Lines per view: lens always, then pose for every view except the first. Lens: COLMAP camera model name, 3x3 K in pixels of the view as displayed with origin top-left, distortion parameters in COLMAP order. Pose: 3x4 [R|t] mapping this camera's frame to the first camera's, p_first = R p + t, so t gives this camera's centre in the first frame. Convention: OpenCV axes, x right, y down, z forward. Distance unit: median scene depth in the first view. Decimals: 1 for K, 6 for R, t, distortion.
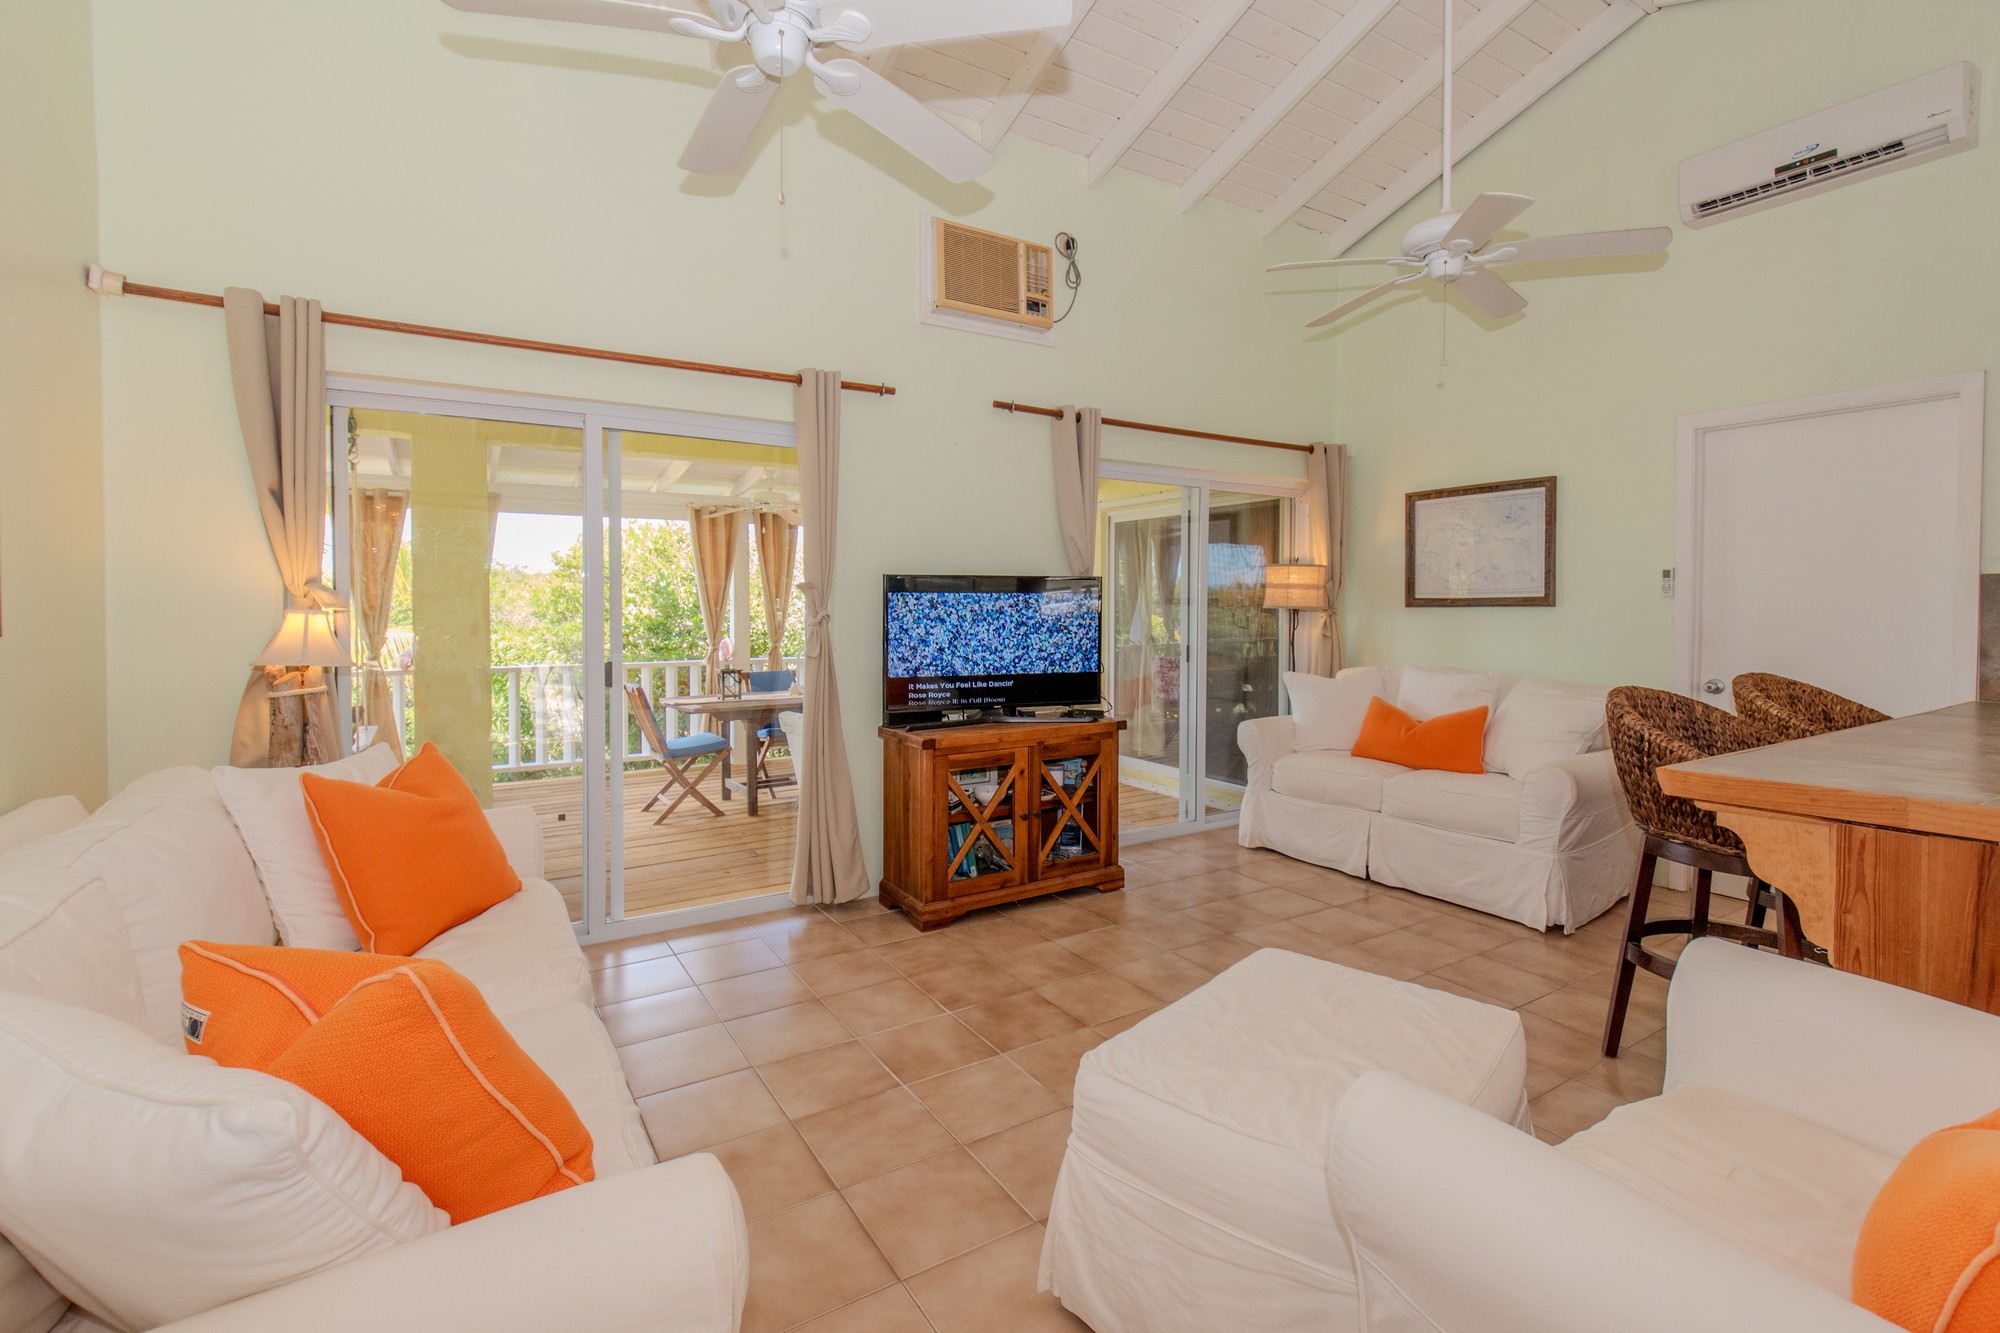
lens RADIAL K [[886.3, 0, 999.9], [0, 886.3, 614.4], [0, 0, 1]] dist [-0.000409, -0.000065]
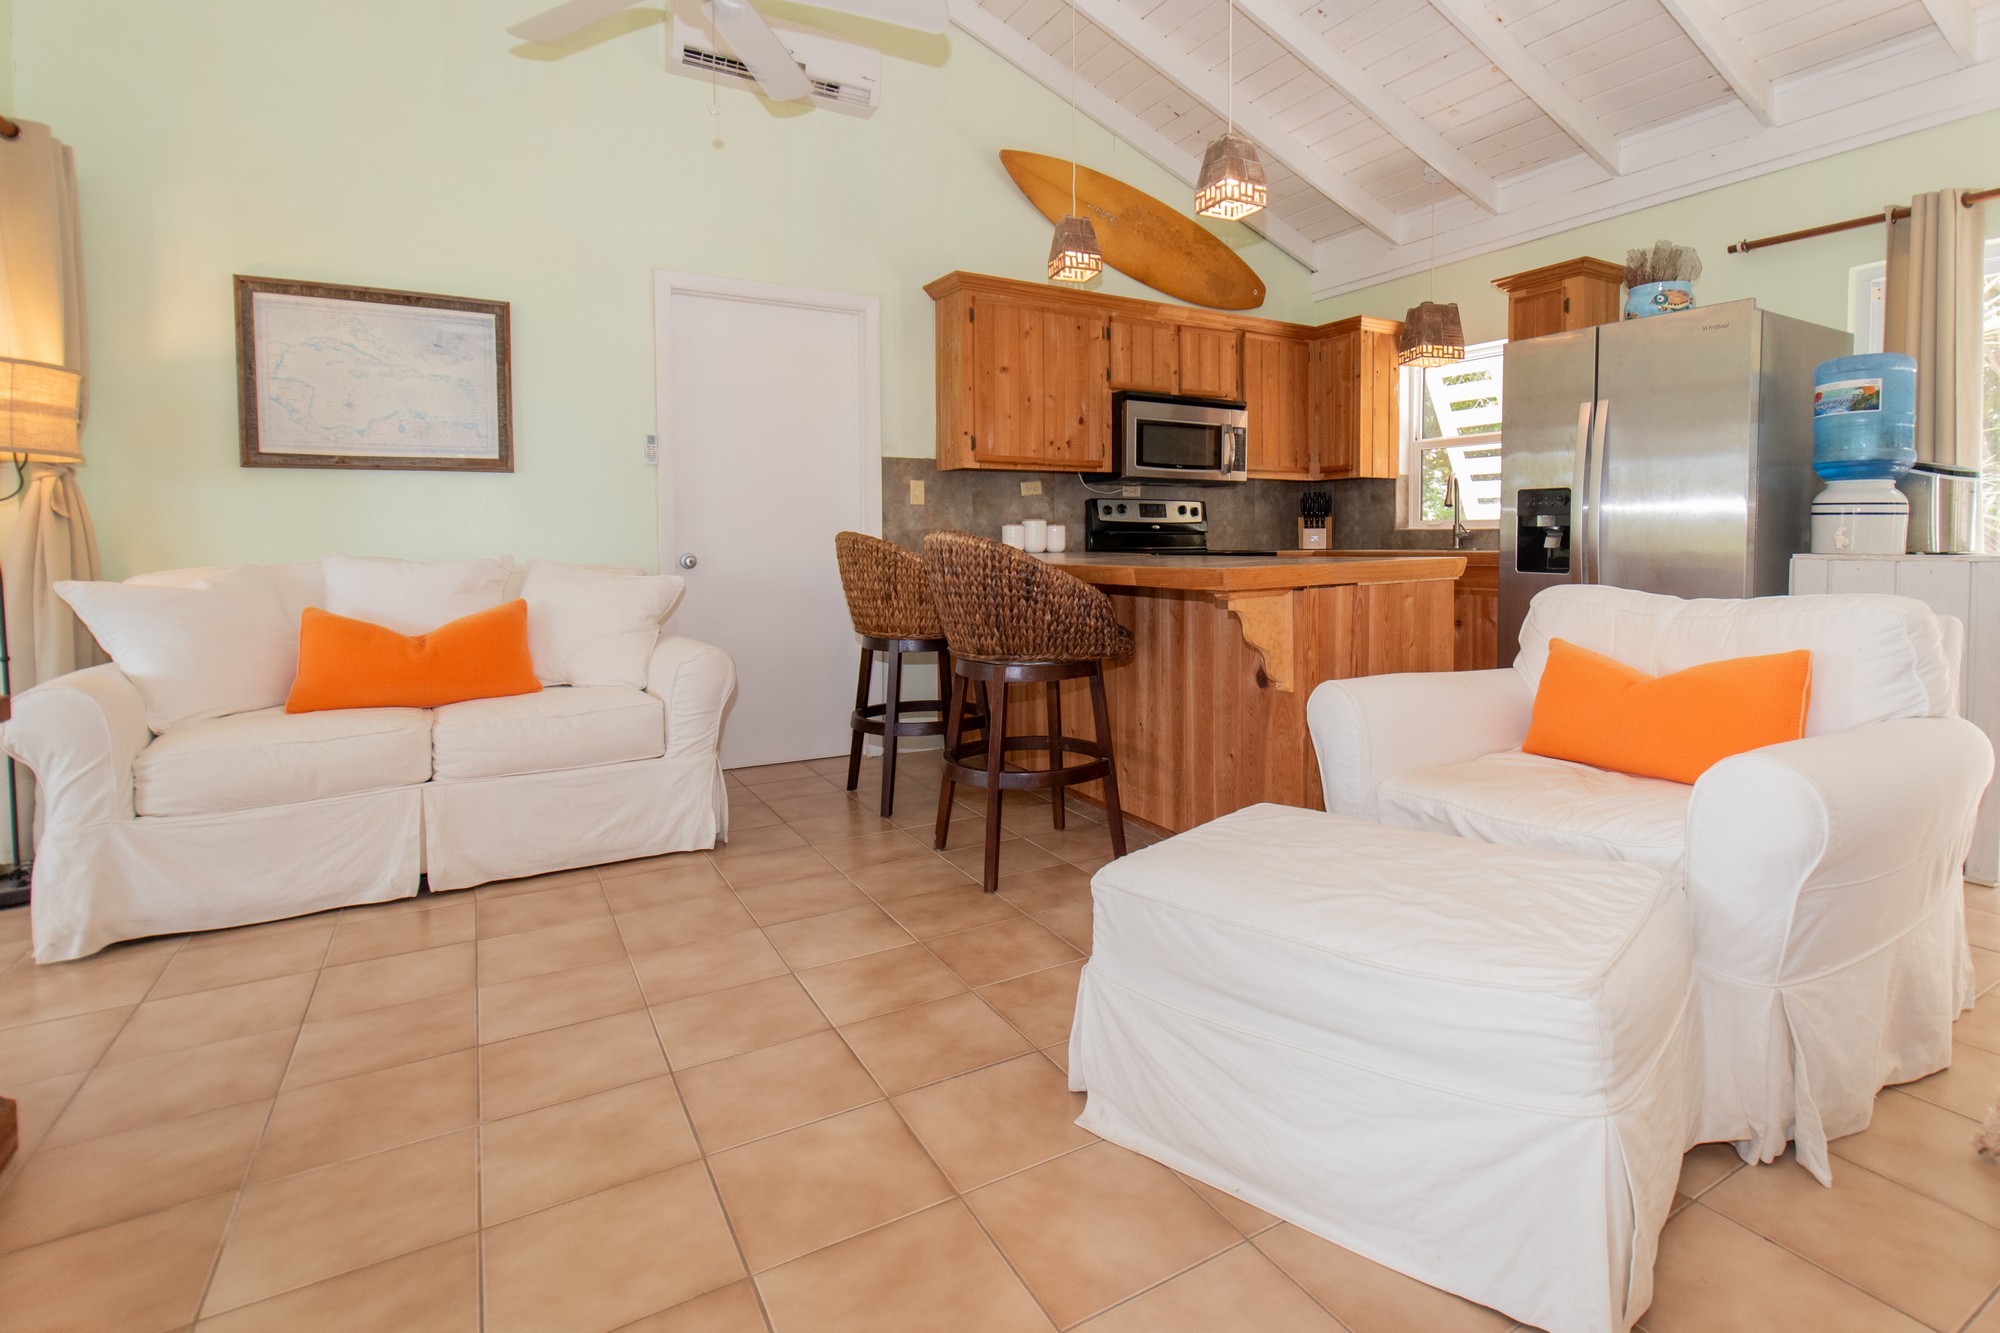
lens RADIAL K [[1024.5, 0, 1000.7], [0, 1024.5, 583.7], [0, 0, 1]] dist [-0.004186, -0.001450]
pose [[-0.000113, -0.035364, 0.999374, -0.279788], [0.013953, 0.999277, 0.035363, 0.064285], [-0.999903, 0.013948, 0.000381, 0.592763]]
